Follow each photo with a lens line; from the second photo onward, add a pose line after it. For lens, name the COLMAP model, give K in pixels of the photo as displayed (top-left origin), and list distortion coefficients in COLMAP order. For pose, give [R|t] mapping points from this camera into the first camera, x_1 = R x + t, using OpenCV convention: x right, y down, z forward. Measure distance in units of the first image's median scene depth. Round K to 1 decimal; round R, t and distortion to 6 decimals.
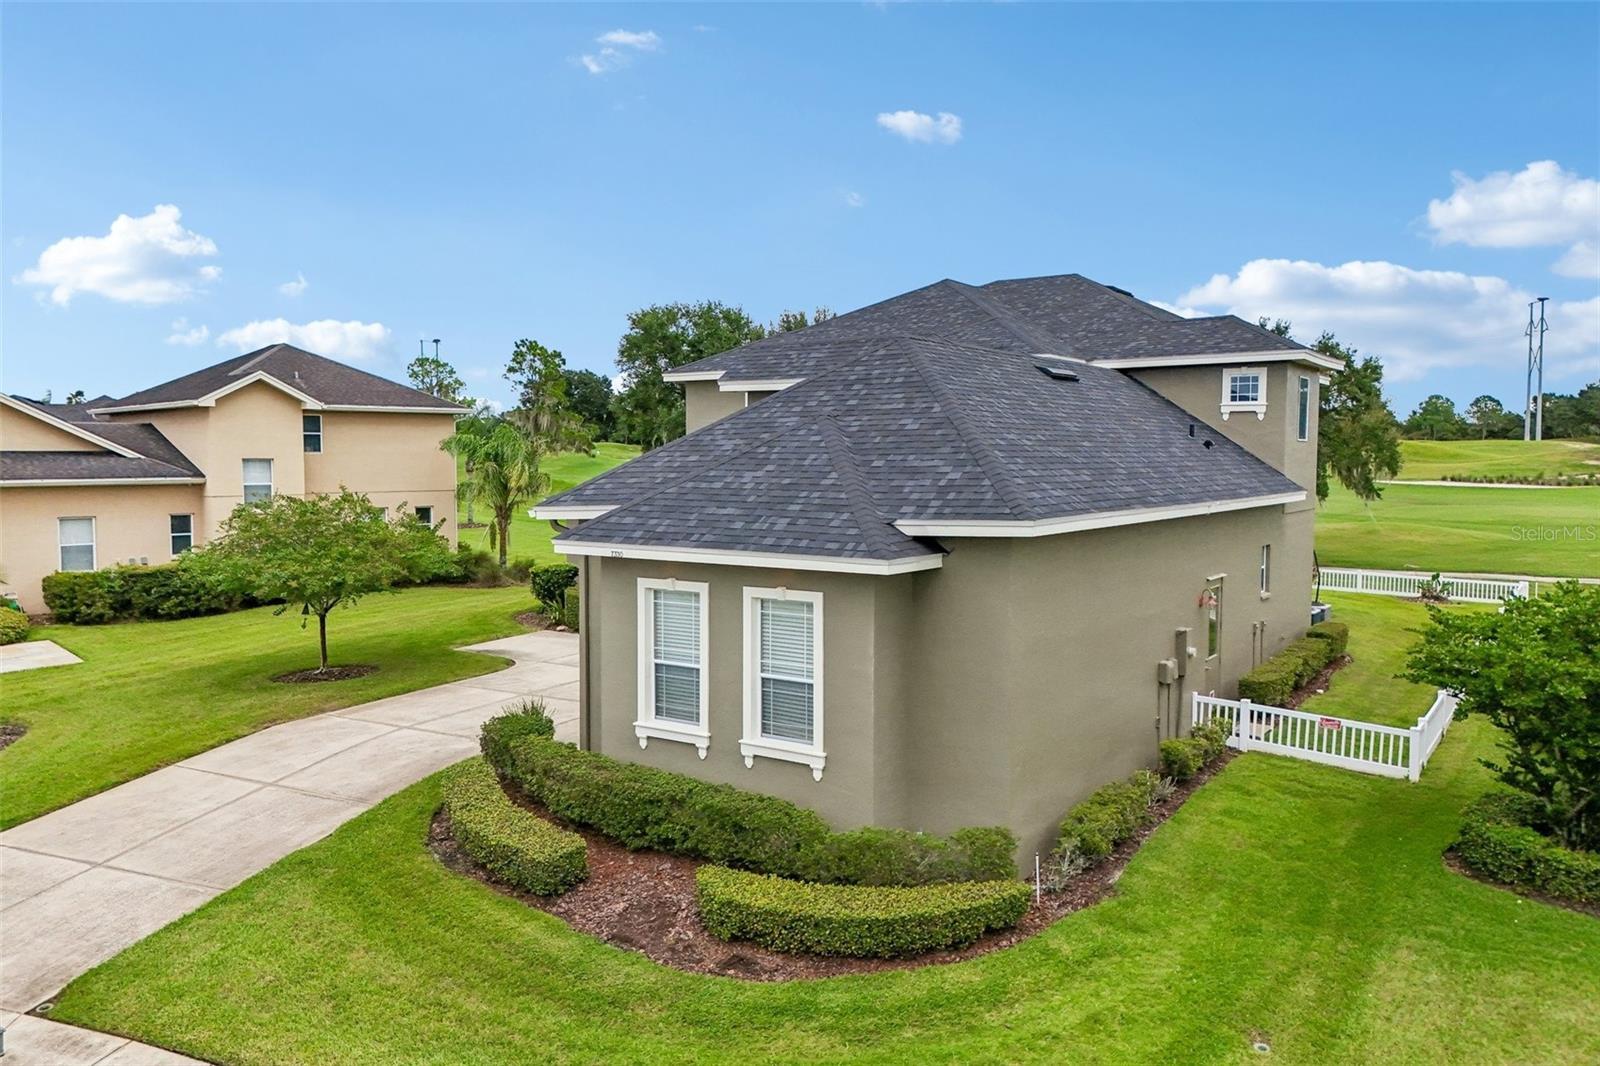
lens RADIAL K [[1185.8, 0, 798.7], [0, 1185.8, 520.0], [0, 0, 1]] dist [0.074571, -0.075302]
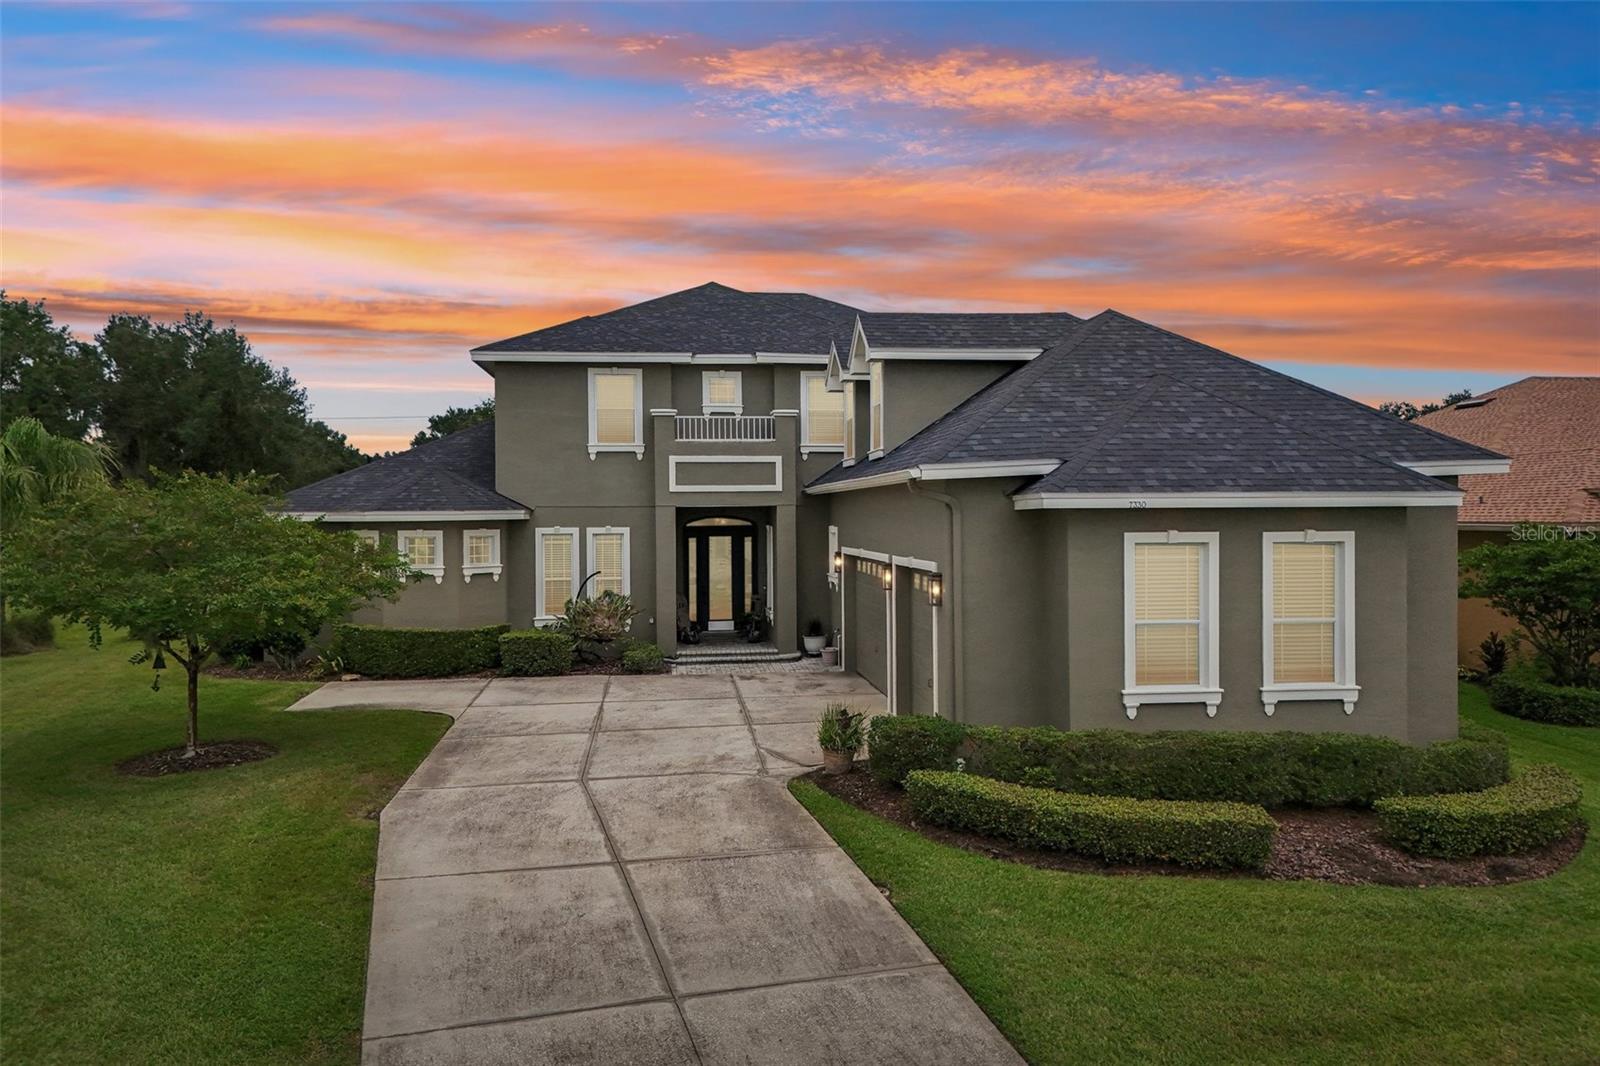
lens RADIAL K [[1185.8, 0, 798.7], [0, 1185.8, 520.0], [0, 0, 1]] dist [0.074571, -0.075302]
pose [[0.756446, -0.011360, 0.653958, -0.992773], [0.044220, 0.998450, -0.033807, 0.063160], [-0.652560, 0.054491, 0.755775, 0.496006]]
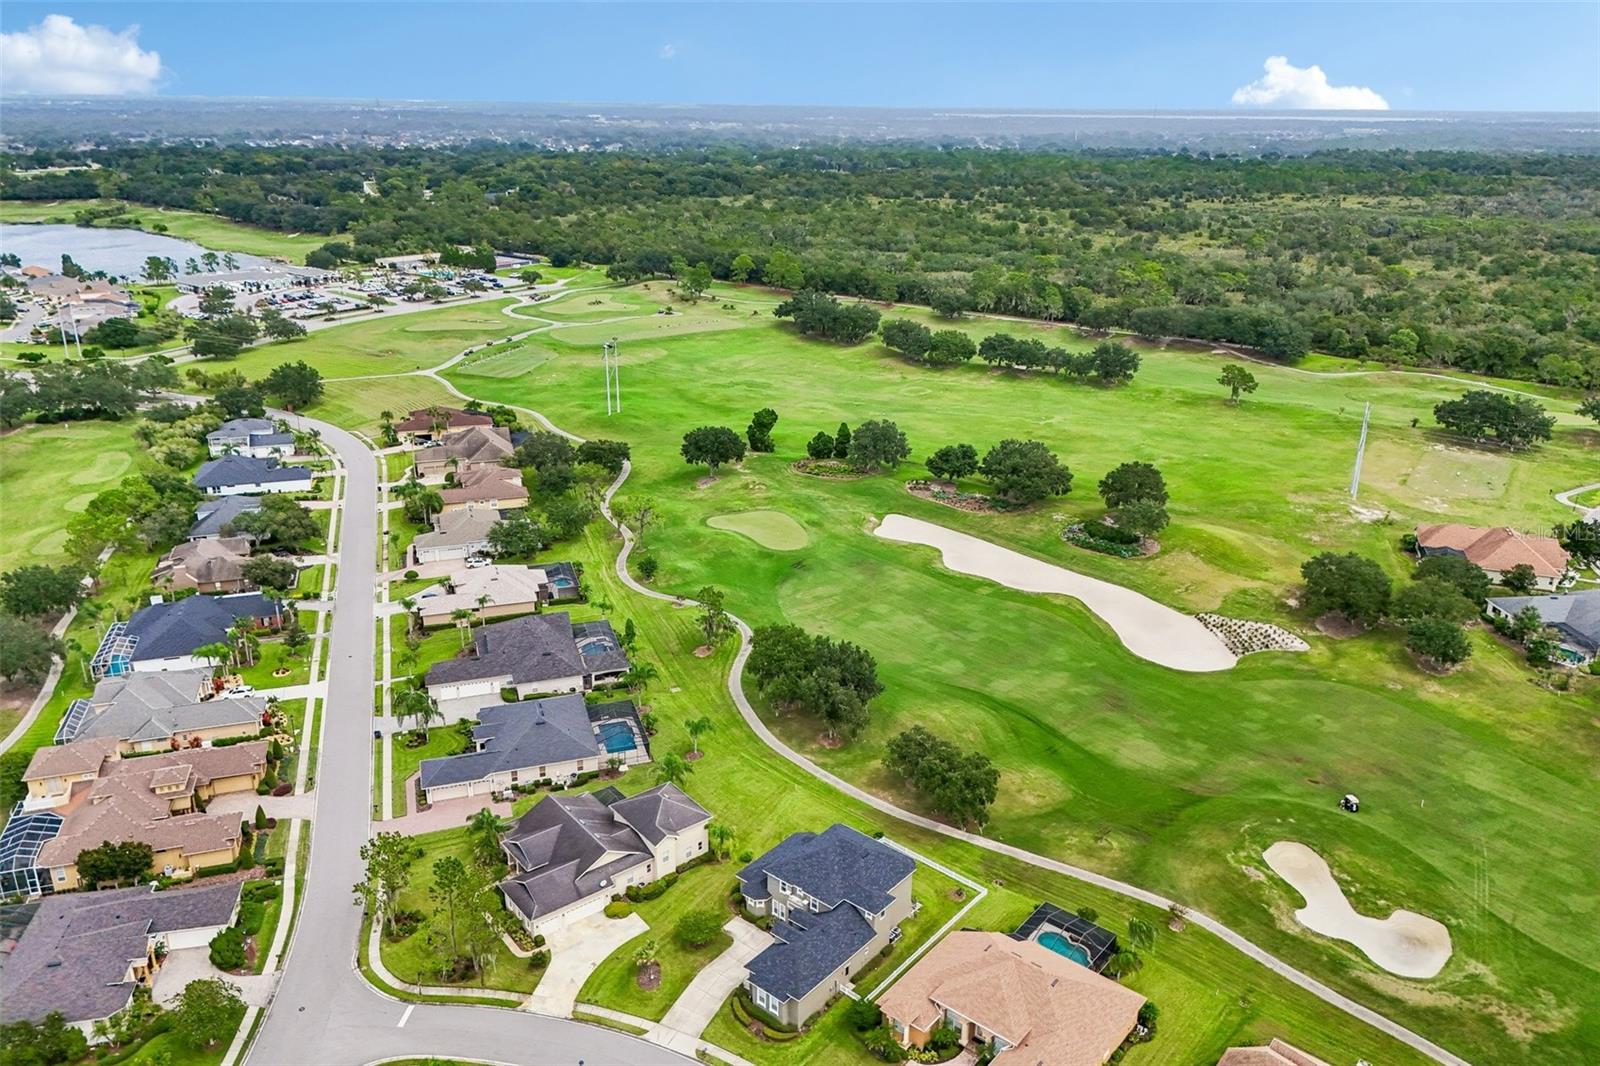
lens RADIAL K [[1185.6, 0, 794.8], [0, 1185.6, 530.4], [0, 0, 1]] dist [0.044796, -0.002859]
pose [[0.994692, 0.039483, -0.095018, 0.810750], [-0.010002, 0.956179, 0.292612, -5.595092], [0.102407, -0.290108, 0.951499, -6.122737]]
